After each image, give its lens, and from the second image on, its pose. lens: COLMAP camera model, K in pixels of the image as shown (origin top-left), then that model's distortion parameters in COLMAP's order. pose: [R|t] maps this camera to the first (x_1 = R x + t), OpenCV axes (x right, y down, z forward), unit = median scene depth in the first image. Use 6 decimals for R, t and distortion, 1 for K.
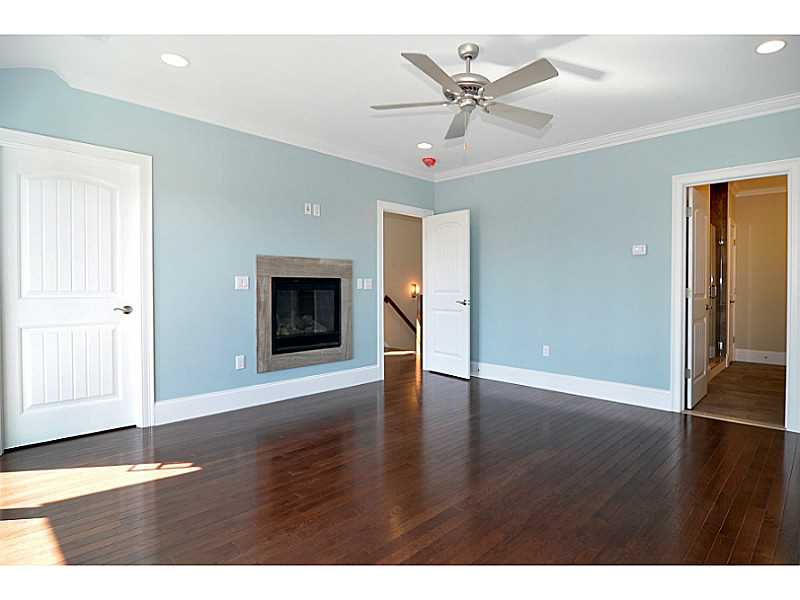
lens RADIAL K [[448.2, 0, 402.1], [0, 448.2, 300.5], [0, 0, 1]] dist [-0.001475, -0.000113]
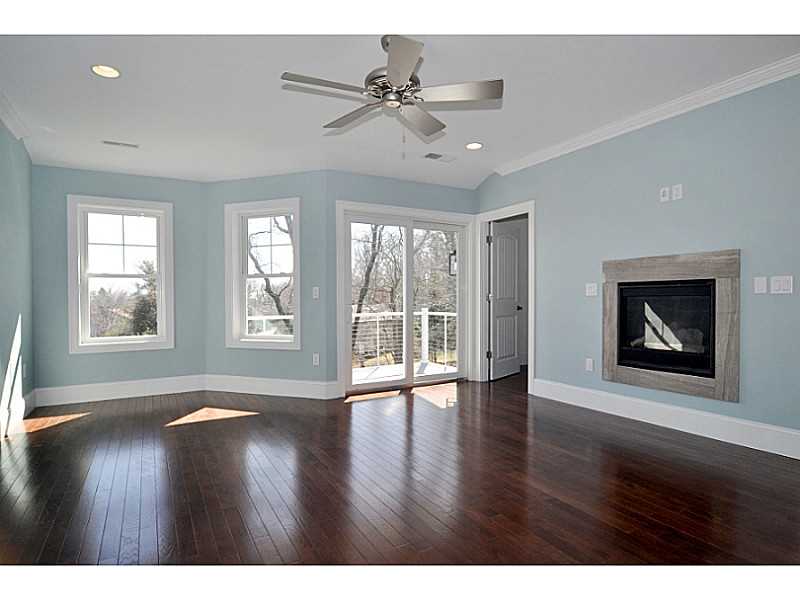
lens RADIAL K [[448.2, 0, 401.6], [0, 448.2, 298.9], [0, 0, 1]] dist [-0.001475, -0.000113]
pose [[-0.276201, 0.018762, -0.960917, 0.714448], [0.000157, 0.999810, 0.019476, -0.035296], [0.961100, 0.005229, -0.276152, 0.799084]]
